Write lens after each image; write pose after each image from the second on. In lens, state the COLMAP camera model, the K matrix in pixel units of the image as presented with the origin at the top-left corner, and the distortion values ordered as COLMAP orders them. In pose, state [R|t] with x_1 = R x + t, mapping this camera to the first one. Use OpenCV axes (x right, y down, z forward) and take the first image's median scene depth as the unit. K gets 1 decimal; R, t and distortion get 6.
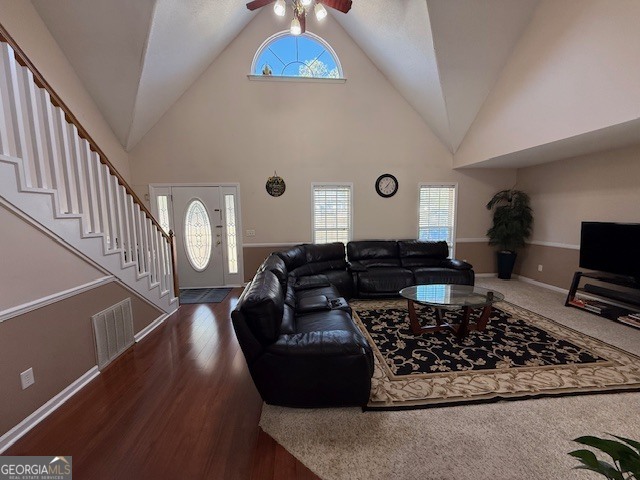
lens RADIAL K [[253.7, 0, 318.6], [0, 253.7, 241.0], [0, 0, 1]] dist [-0.000944, 0.000022]
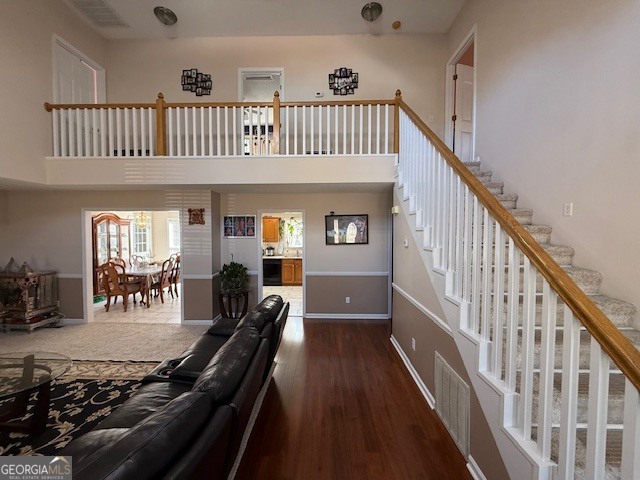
lens RADIAL K [[253.7, 0, 318.8], [0, 253.7, 240.2], [0, 0, 1]] dist [-0.000944, 0.000022]
pose [[-0.993753, 0.008136, 0.111305, -0.344638], [0.024053, 0.989514, 0.142420, -0.175346], [-0.108979, 0.144207, -0.983528, 1.219867]]
